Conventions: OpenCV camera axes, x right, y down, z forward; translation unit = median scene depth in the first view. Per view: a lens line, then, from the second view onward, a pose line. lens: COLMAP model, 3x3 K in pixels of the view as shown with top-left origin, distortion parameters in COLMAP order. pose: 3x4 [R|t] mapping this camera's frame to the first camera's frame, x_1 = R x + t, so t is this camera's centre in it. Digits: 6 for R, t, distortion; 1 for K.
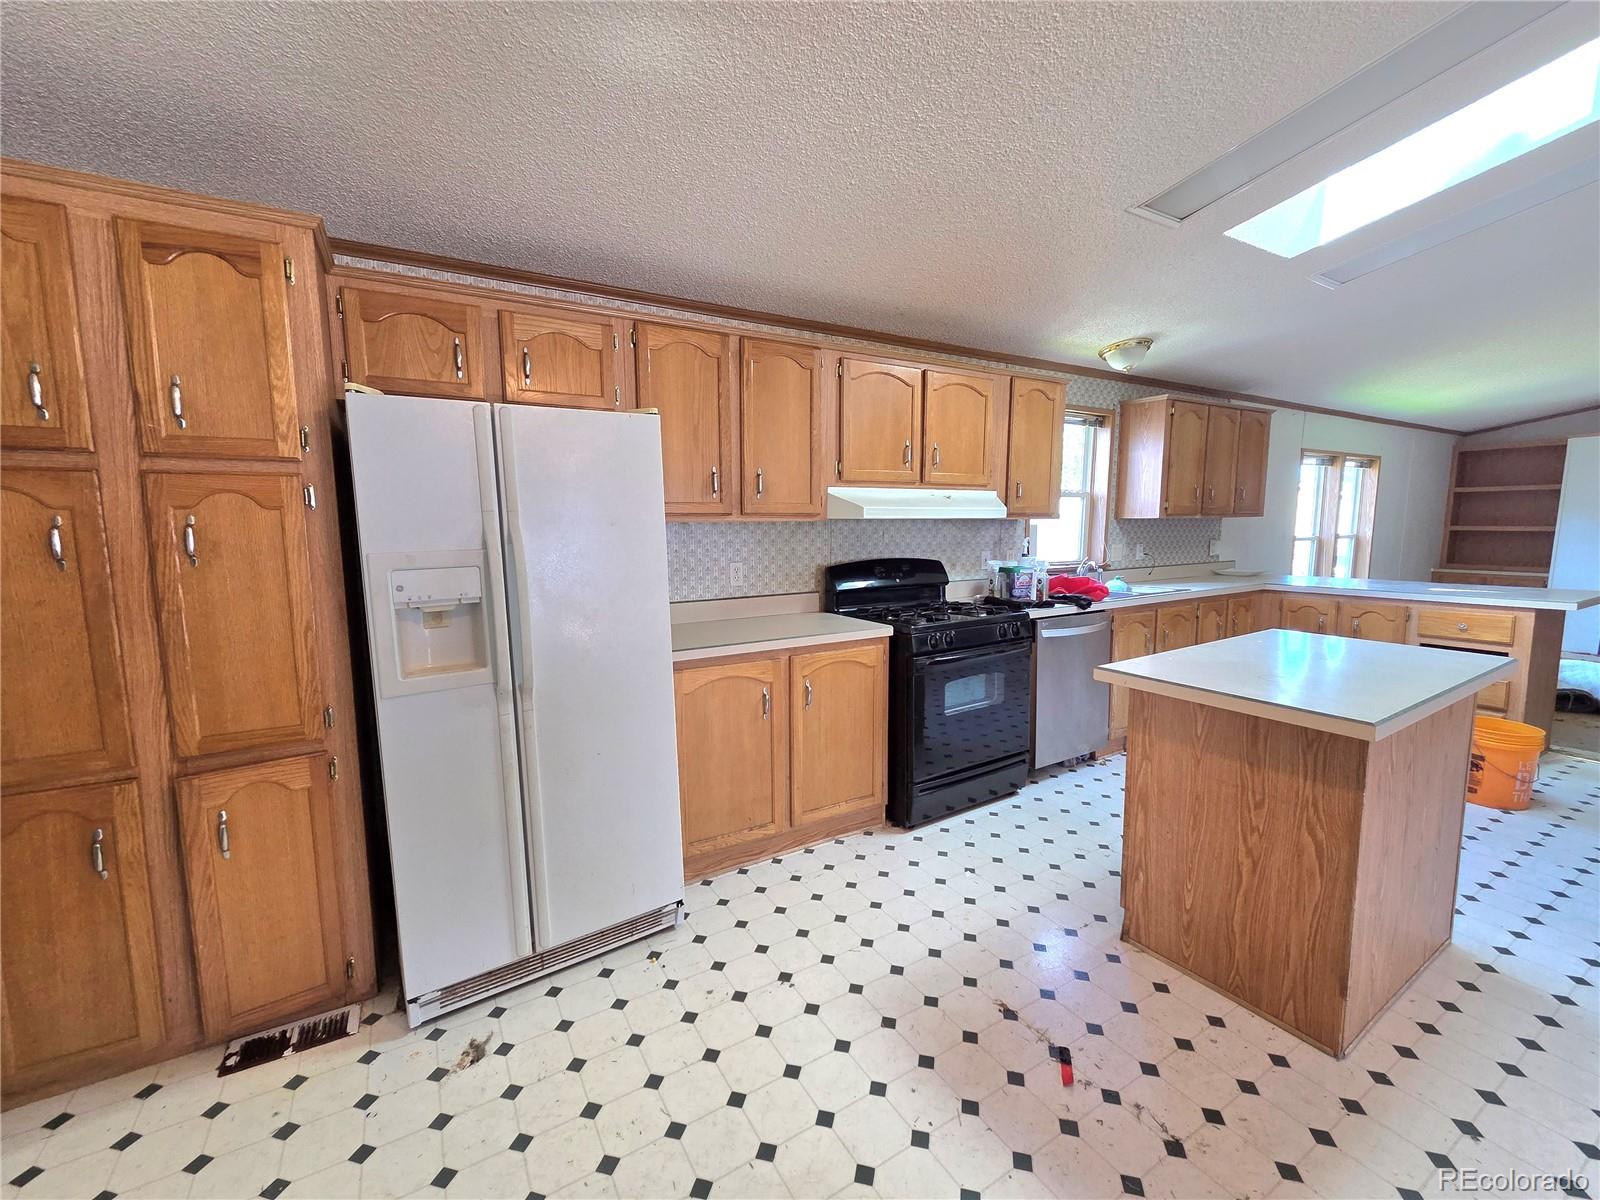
lens RADIAL K [[658.5, 0, 800.7], [0, 658.5, 600.3], [0, 0, 1]] dist [0.001474, 0.000082]
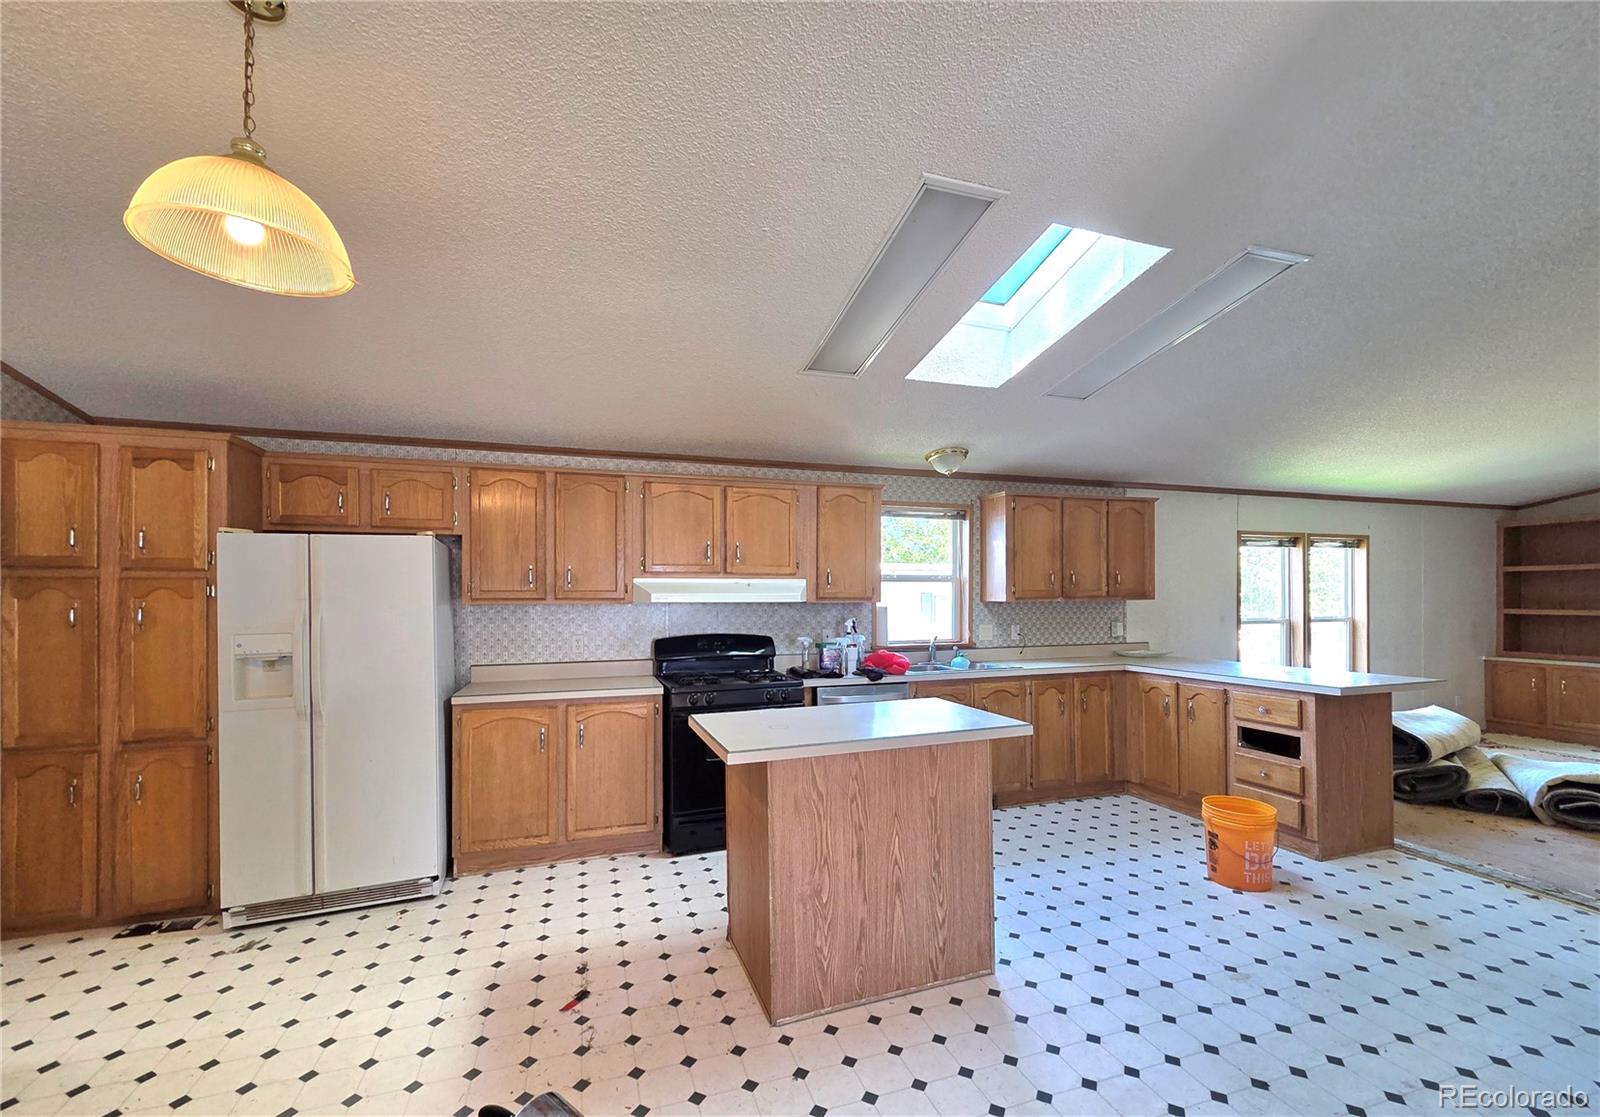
lens RADIAL K [[660.0, 0, 807.2], [0, 660.0, 598.7], [0, 0, 1]] dist [0.000188, 0.000034]
pose [[0.977192, 0.004897, -0.212300, 0.787430], [-0.029340, 0.993259, -0.112138, 0.005664], [0.210320, 0.115809, 0.970749, -0.229187]]
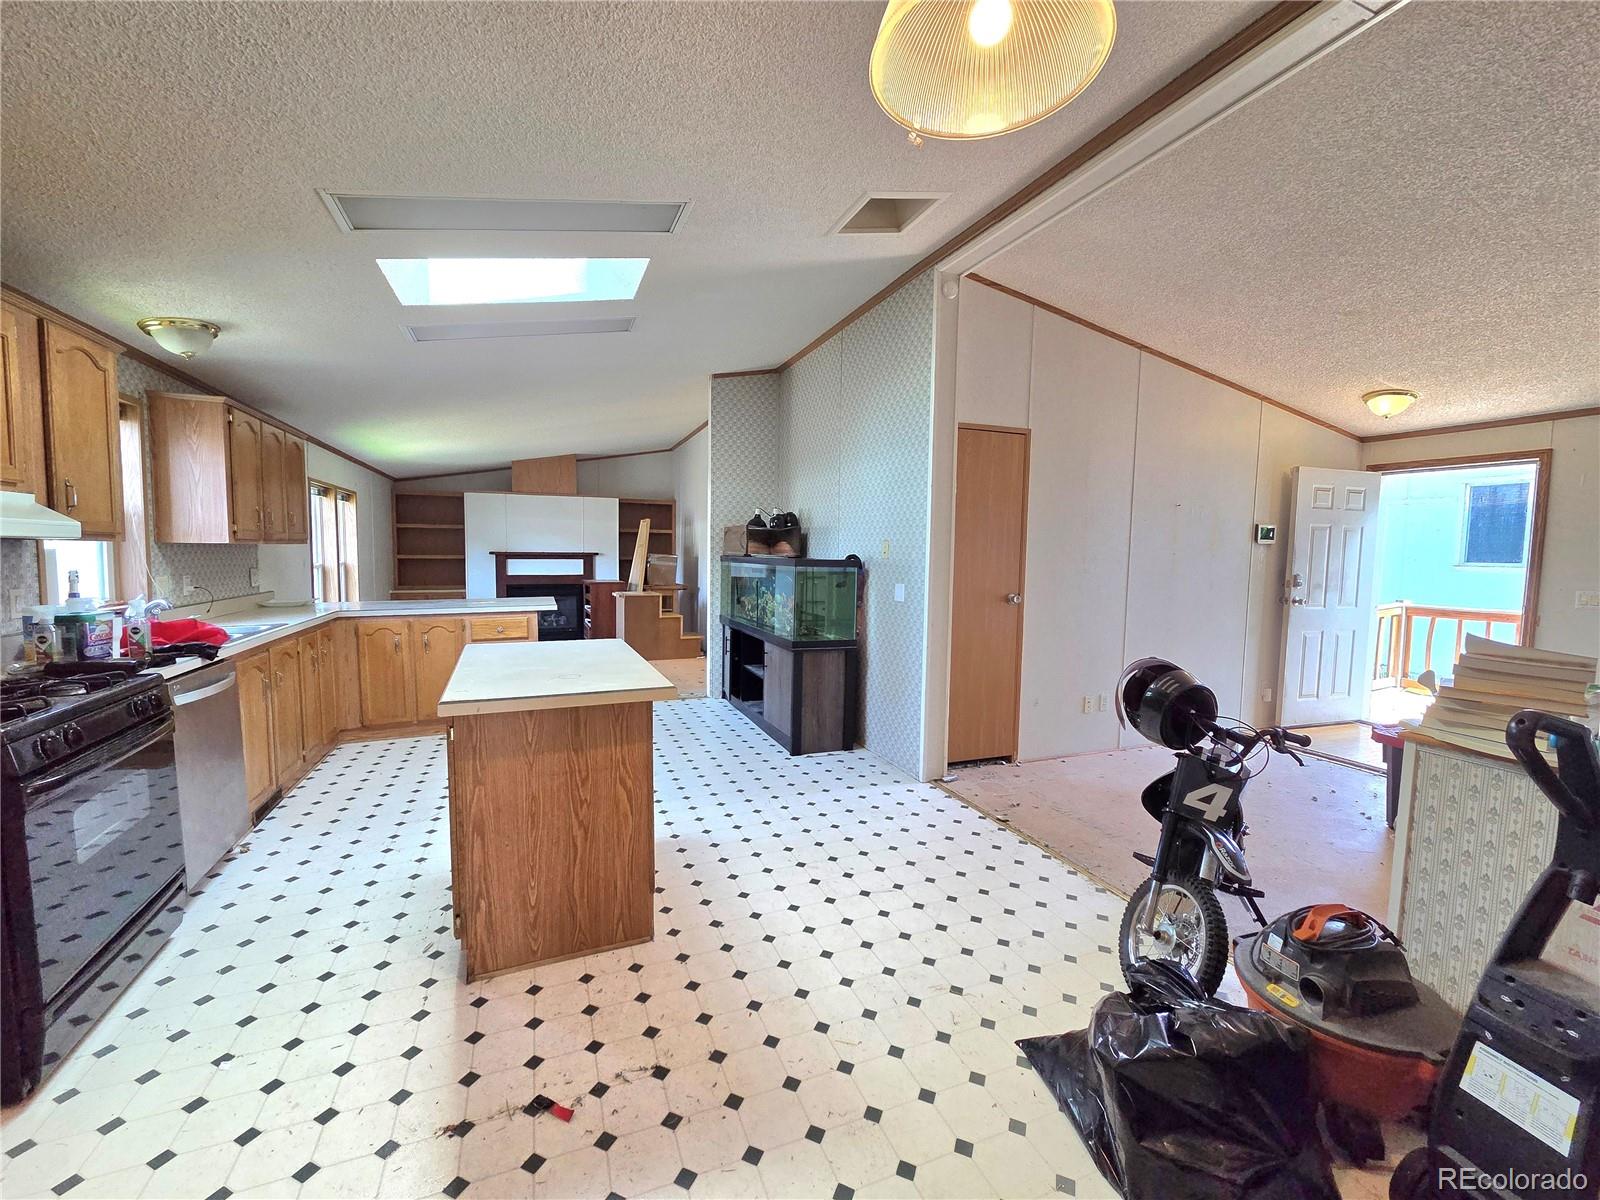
lens RADIAL K [[658.5, 0, 796.4], [0, 658.5, 598.9], [0, 0, 1]] dist [0.001474, 0.000082]
pose [[0.158737, -0.063534, 0.985275, -0.297807], [0.110077, 0.992845, 0.046288, -0.024570], [-0.981165, 0.101109, 0.164595, 0.282001]]
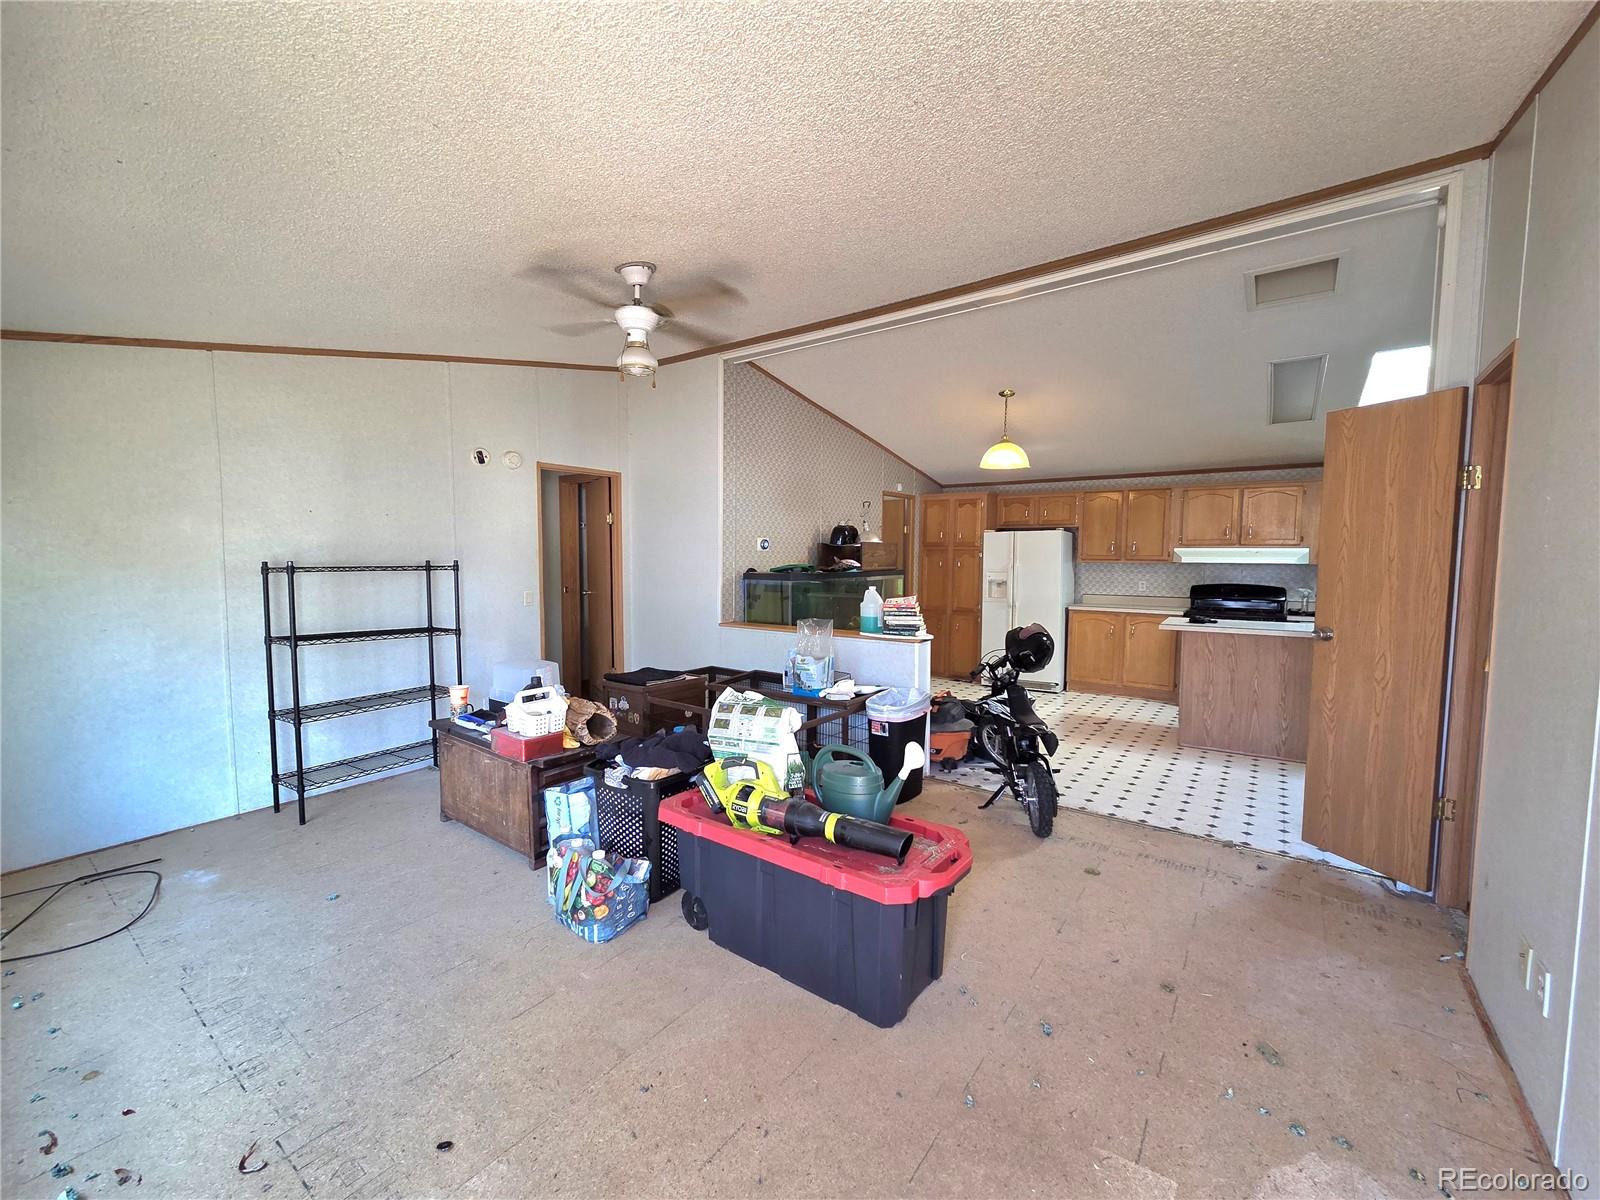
lens RADIAL K [[658.5, 0, 789.8], [0, 658.5, 598.9], [0, 0, 1]] dist [0.001474, 0.000082]
pose [[0.385621, 0.072406, -0.919812, 1.928831], [-0.118952, 0.992498, 0.028259, 0.108524], [0.914957, 0.098516, 0.391341, -1.255827]]
